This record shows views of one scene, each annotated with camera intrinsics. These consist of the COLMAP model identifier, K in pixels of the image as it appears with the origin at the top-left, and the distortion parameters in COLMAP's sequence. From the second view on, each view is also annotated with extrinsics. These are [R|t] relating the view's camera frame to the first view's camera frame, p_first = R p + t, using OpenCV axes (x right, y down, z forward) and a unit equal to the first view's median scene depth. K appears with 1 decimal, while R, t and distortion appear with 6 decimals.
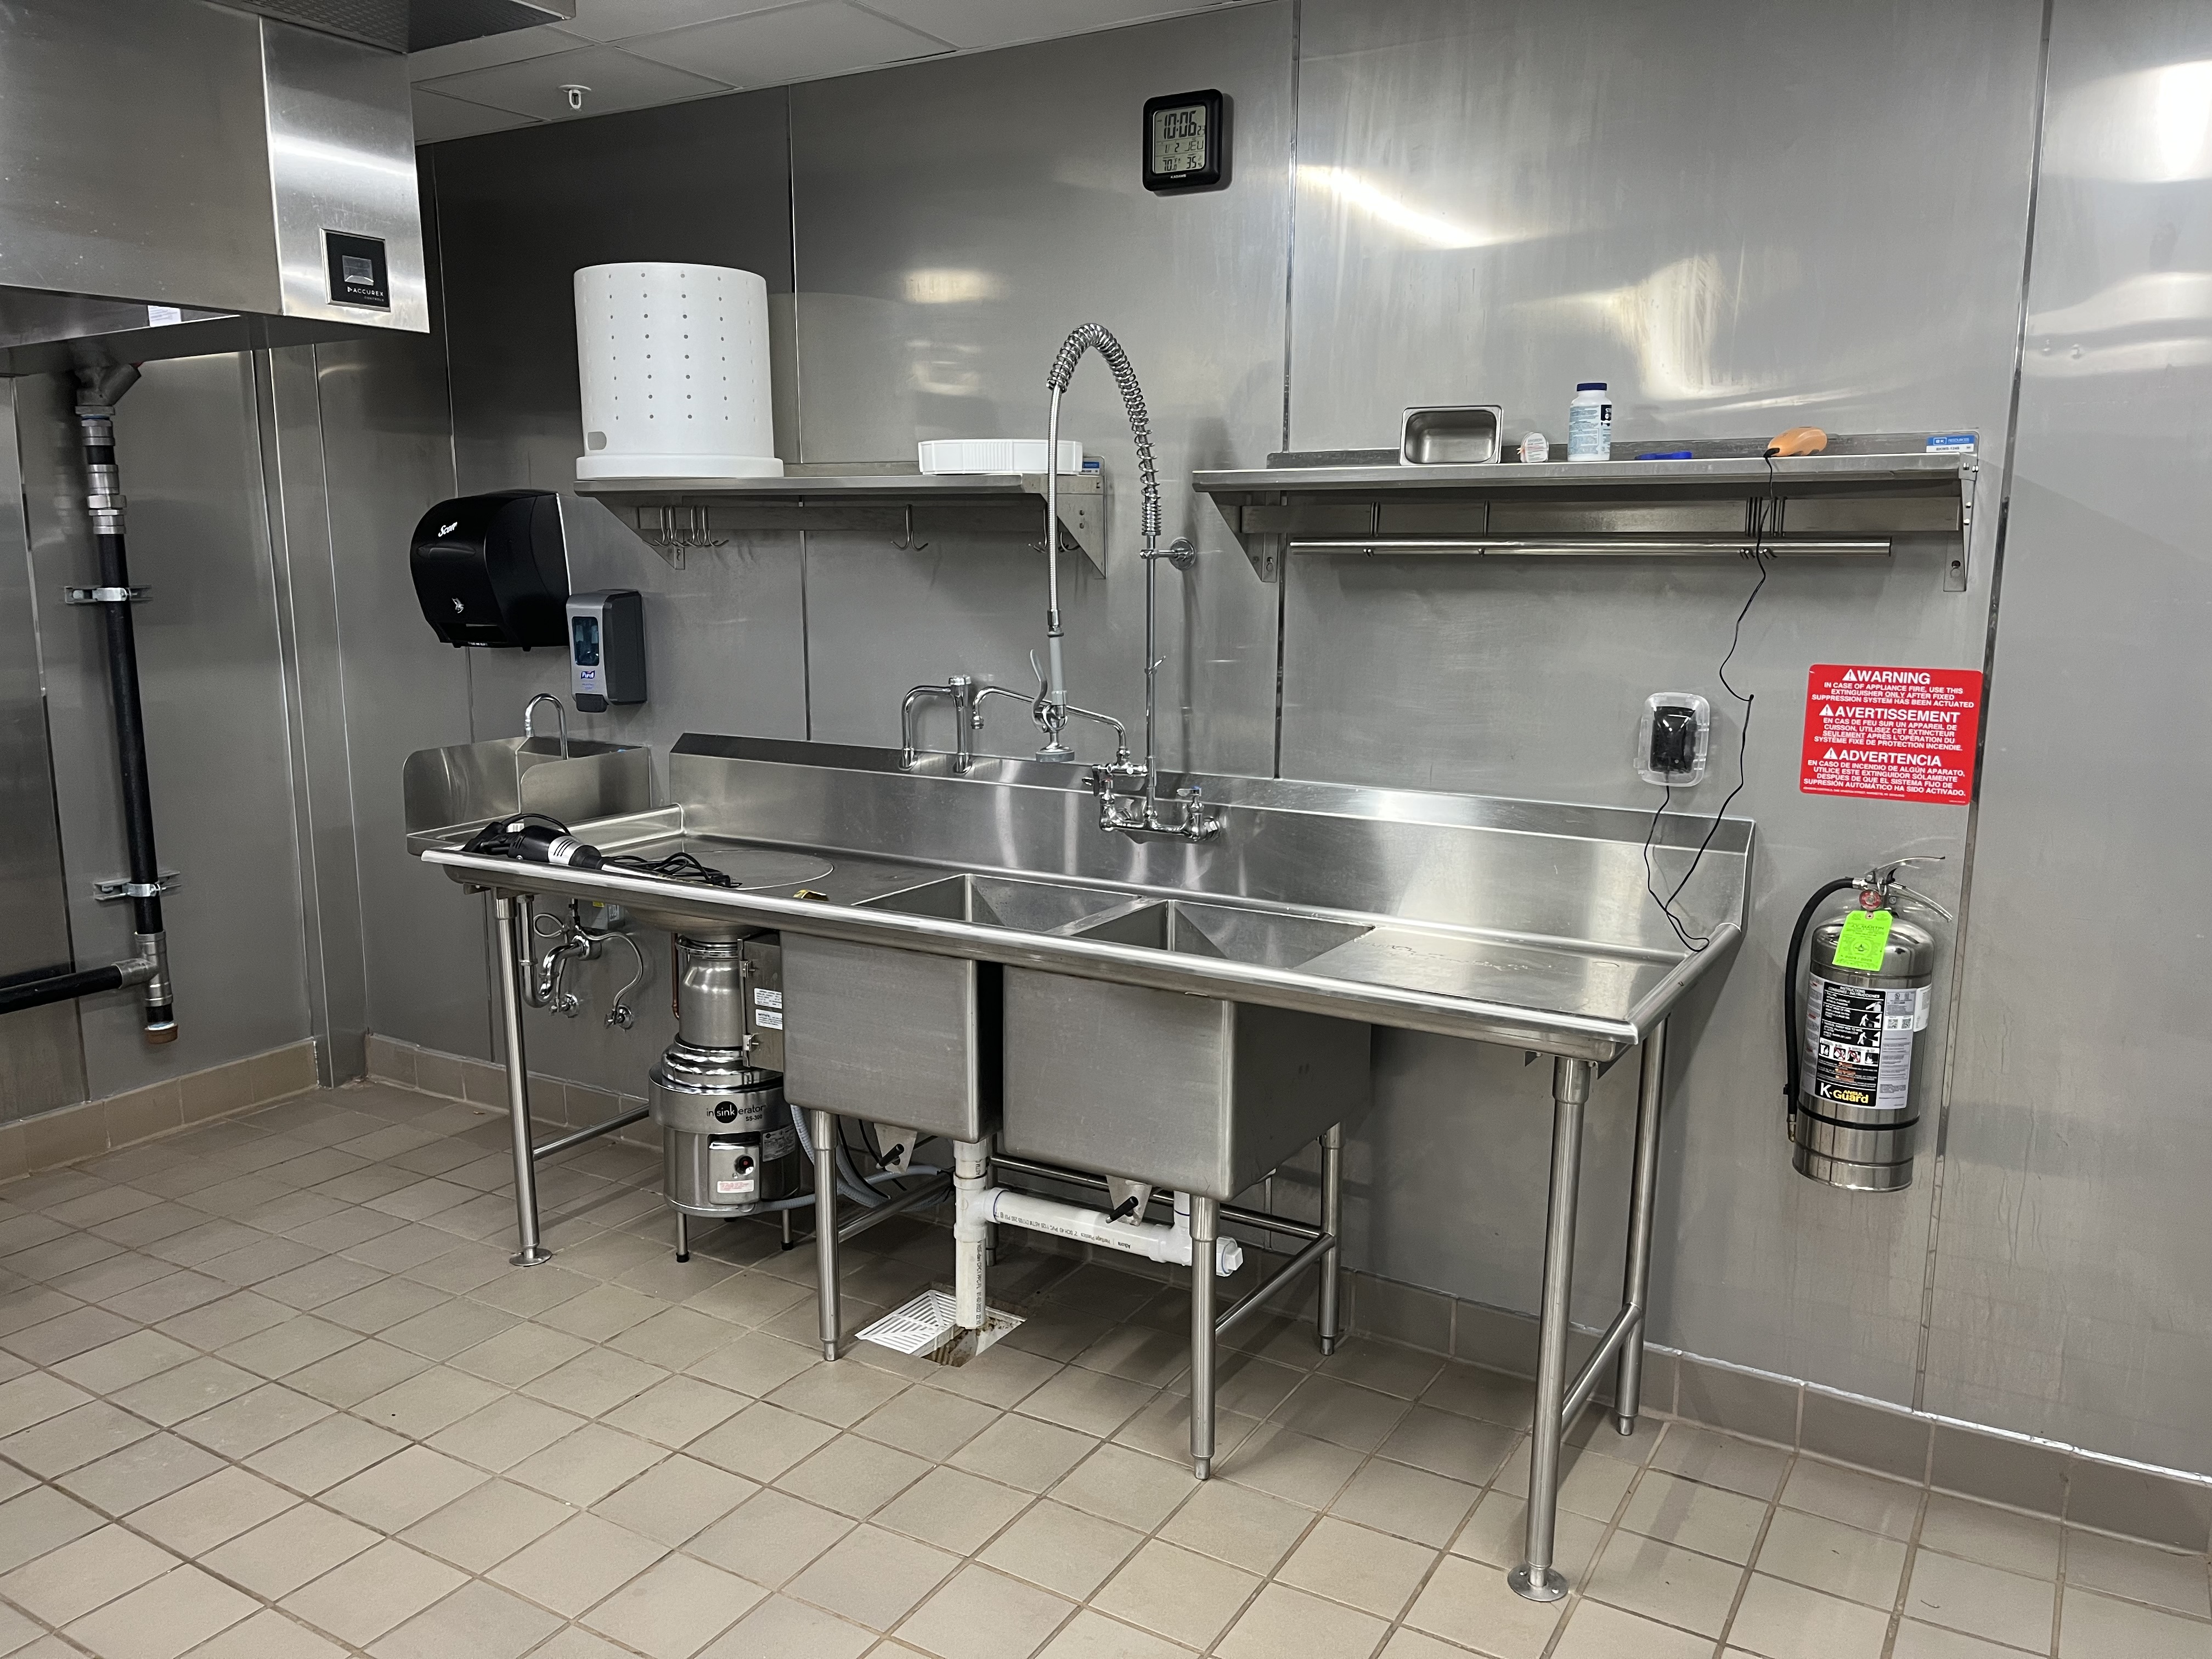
lens RADIAL K [[1676.2, 0, 1088.3], [0, 1676.2, 842.1], [0, 0, 1]] dist [0.047020, -0.046550]
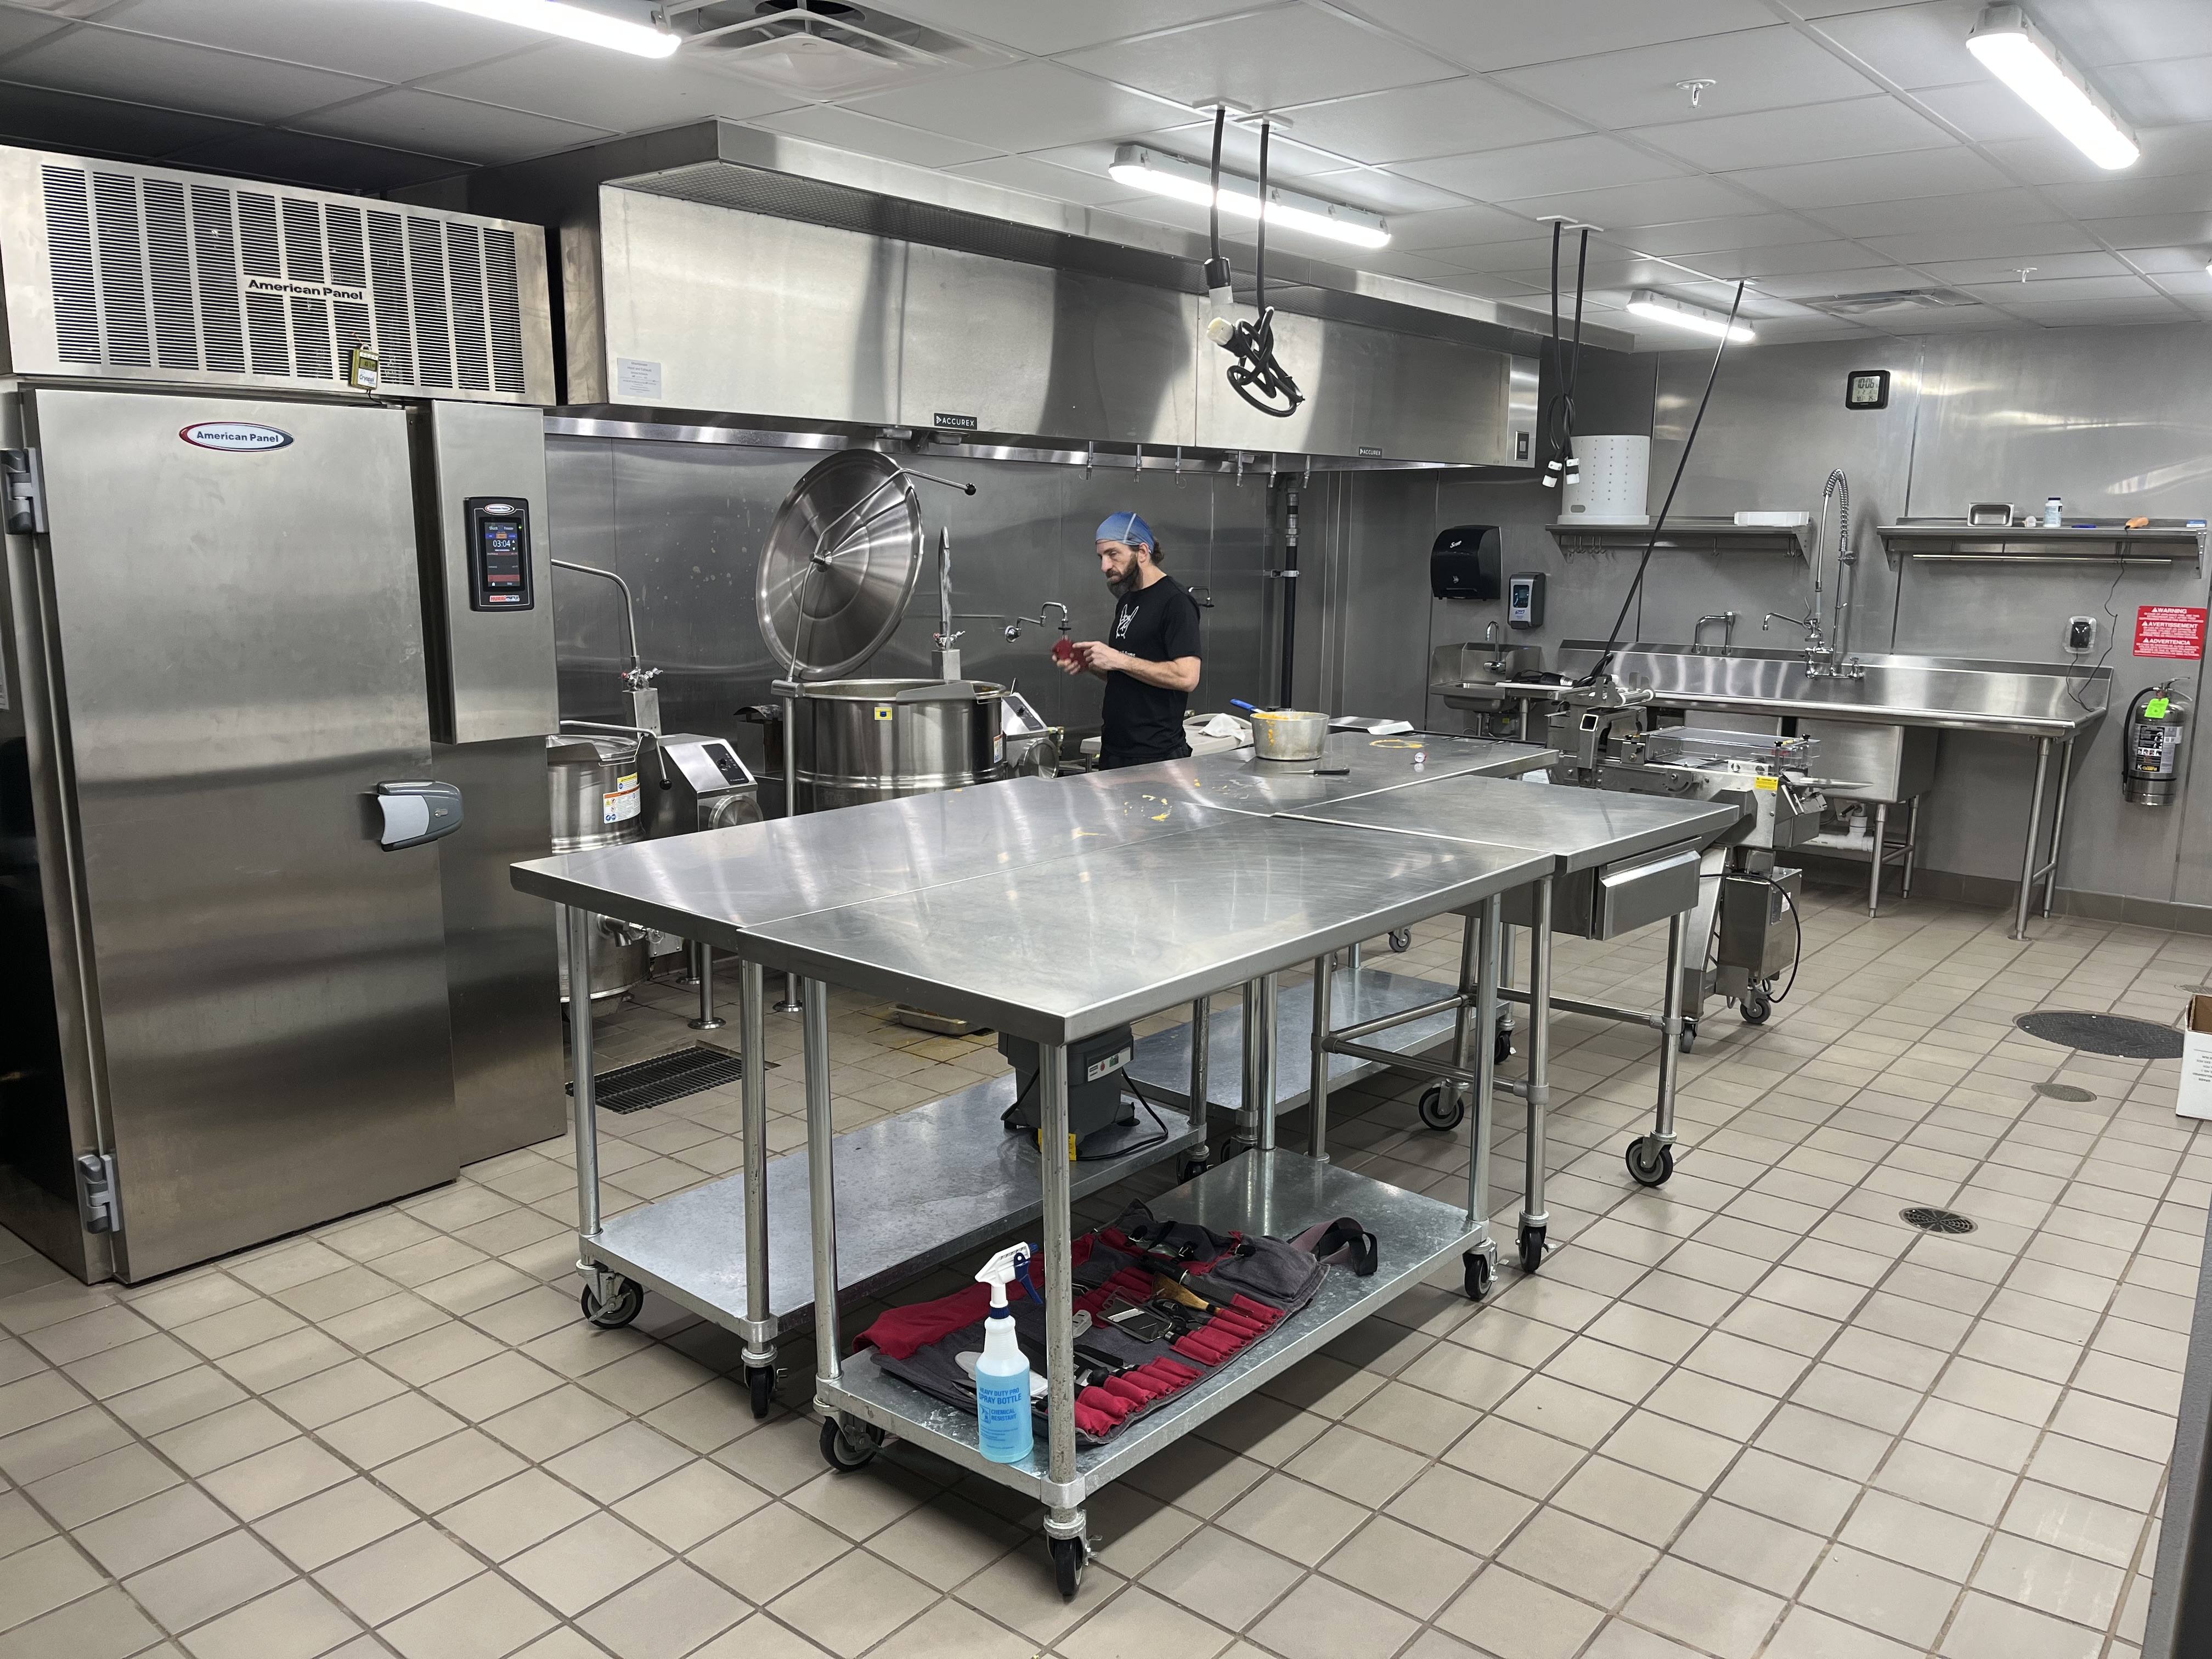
lens RADIAL K [[1676.2, 0, 1112.2], [0, 1676.2, 832.4], [0, 0, 1]] dist [0.047020, -0.046550]
pose [[0.991124, 0.034445, -0.128398, -0.754903], [-0.034664, 0.999399, 0.000530, 0.283010], [0.128339, 0.003926, 0.991723, -1.705333]]
